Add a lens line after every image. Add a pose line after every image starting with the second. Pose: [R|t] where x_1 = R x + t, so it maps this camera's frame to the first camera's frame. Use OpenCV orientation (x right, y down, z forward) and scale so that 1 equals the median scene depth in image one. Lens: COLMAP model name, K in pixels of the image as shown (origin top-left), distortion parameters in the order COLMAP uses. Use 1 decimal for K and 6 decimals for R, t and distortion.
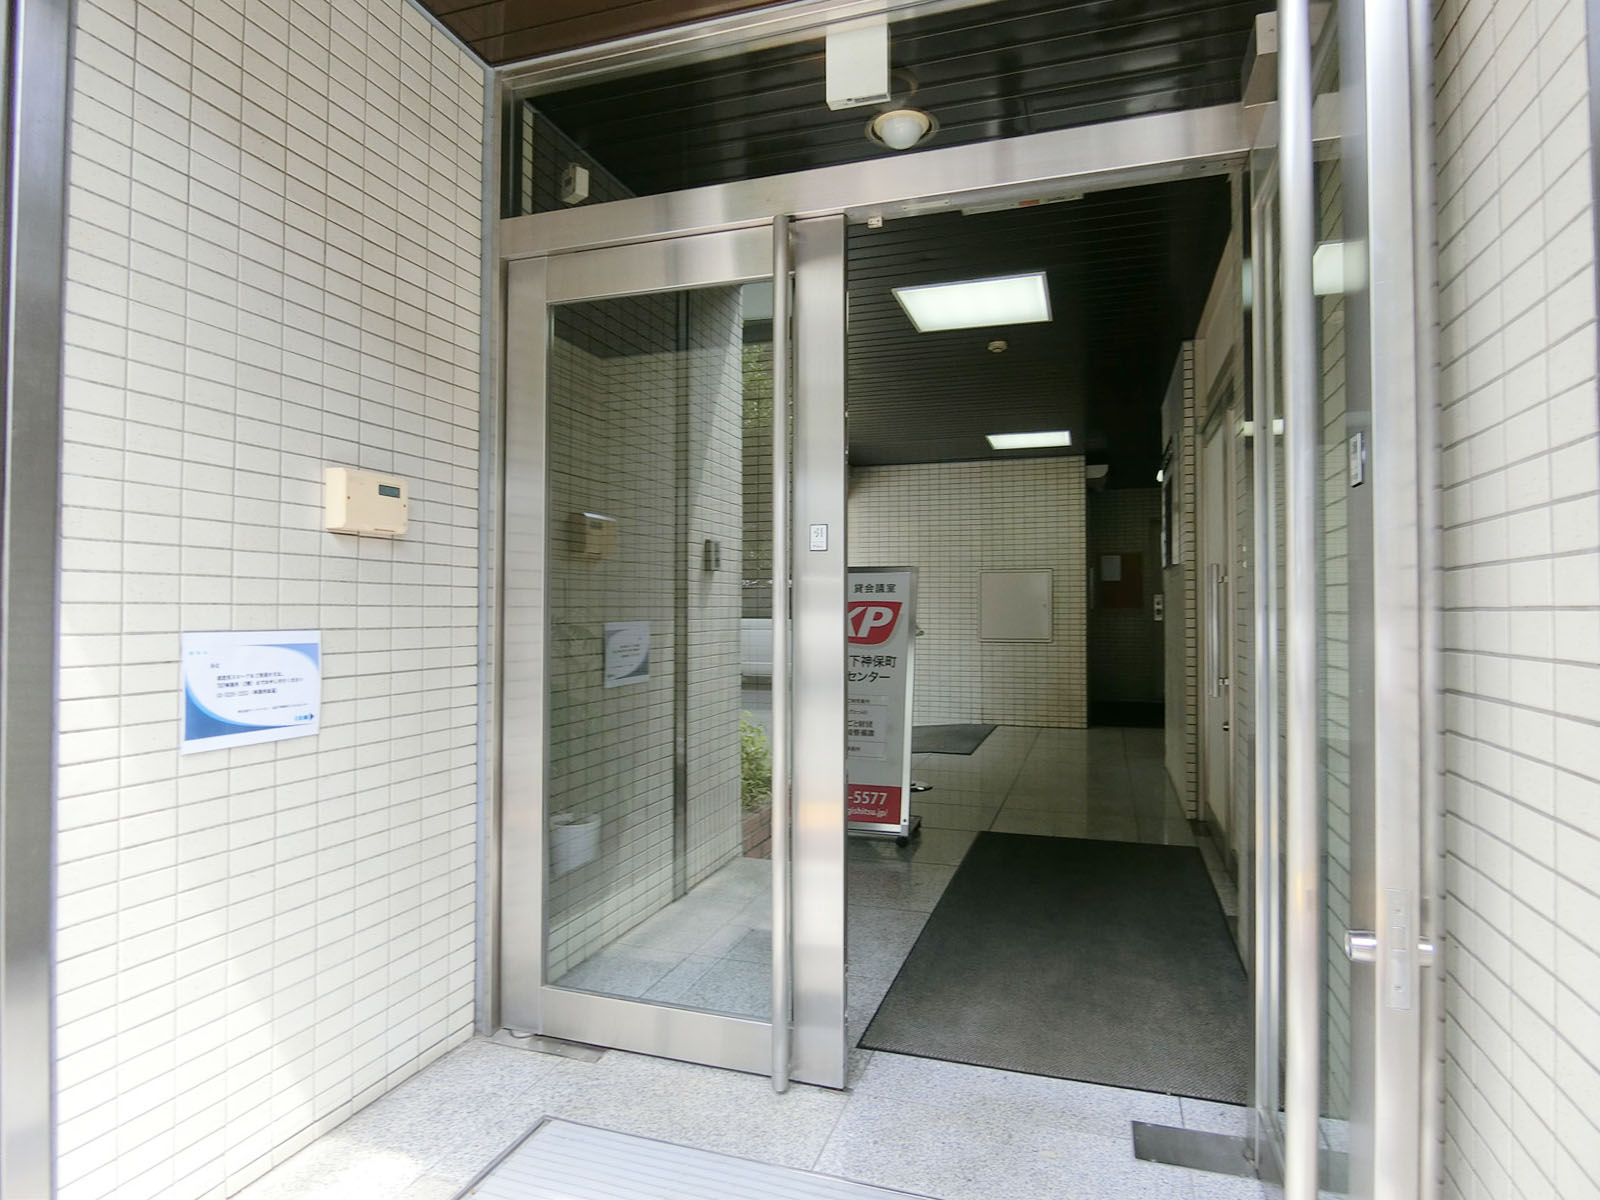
lens RADIAL K [[898.5, 0, 823.9], [0, 898.5, 597.6], [0, 0, 1]] dist [0.000555, -0.000246]
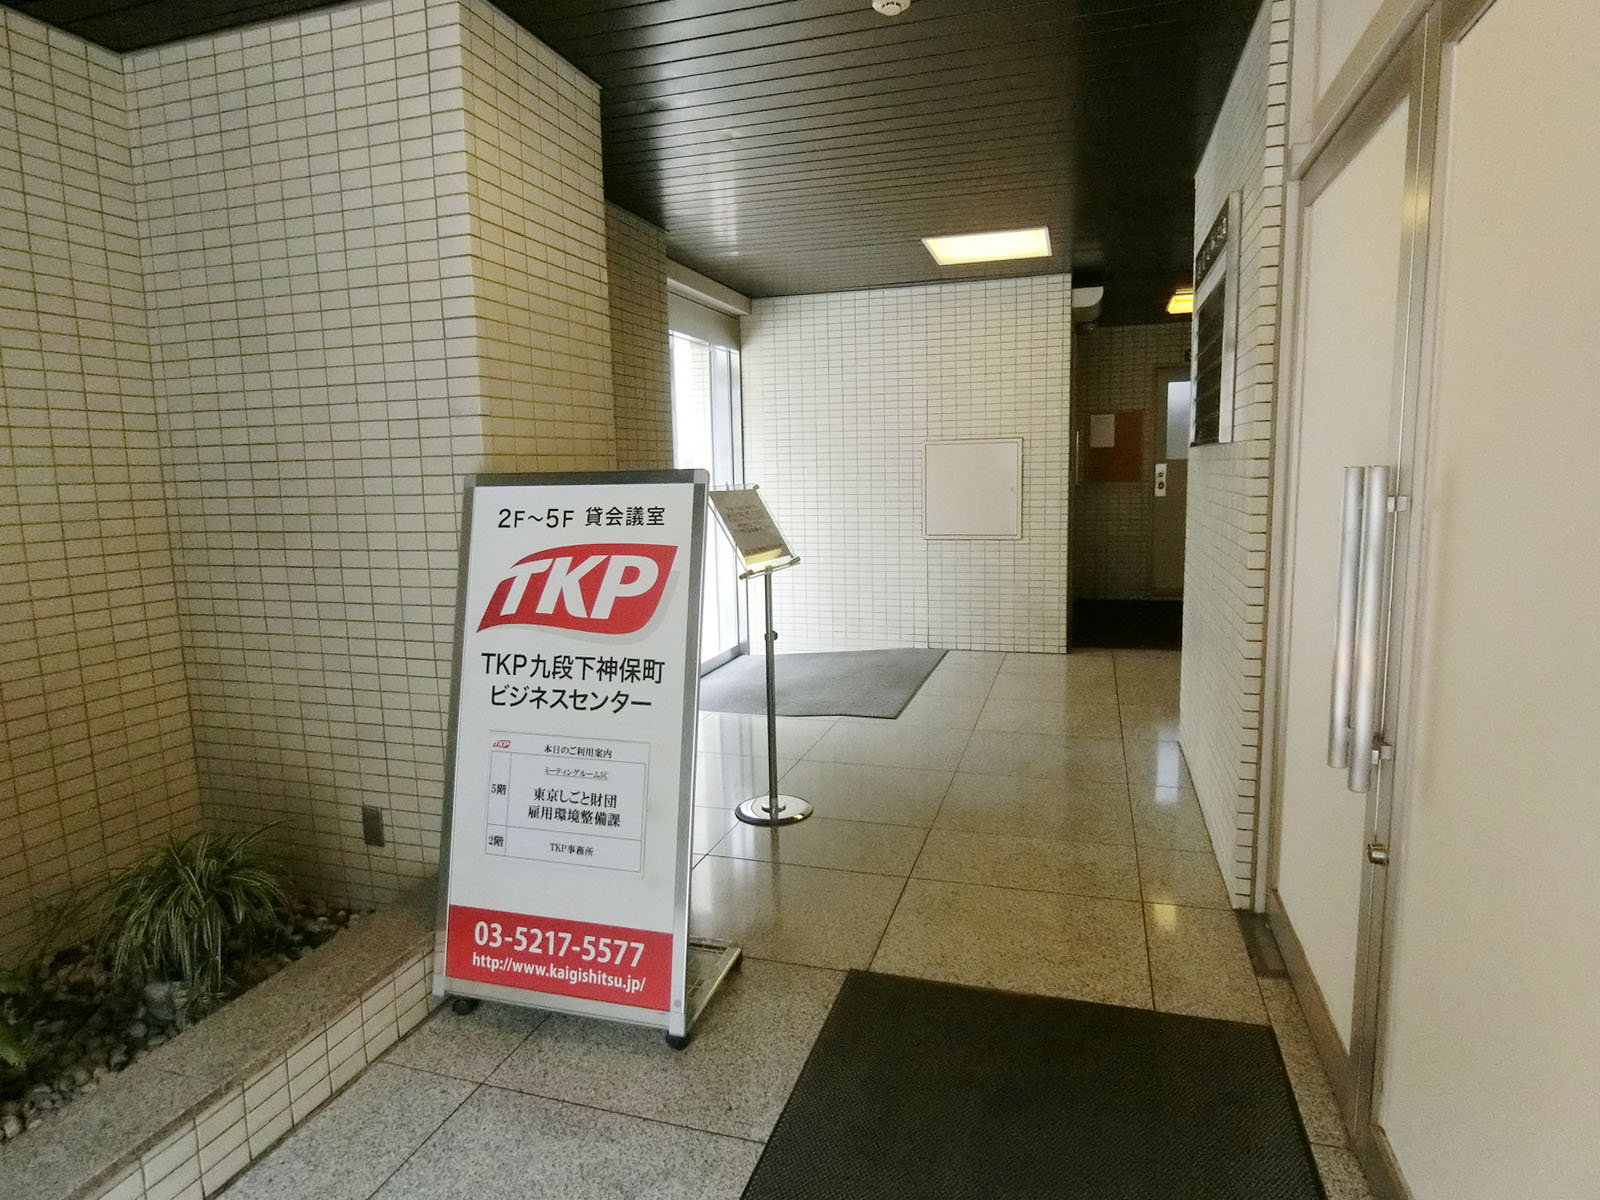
lens RADIAL K [[898.5, 0, 823.9], [0, 898.5, 597.6], [0, 0, 1]] dist [0.000555, -0.000246]
pose [[0.999640, -0.023655, 0.012691, 0.136398], [0.021399, 0.987632, 0.155323, -0.034774], [-0.016208, -0.154996, 0.987782, 0.447539]]
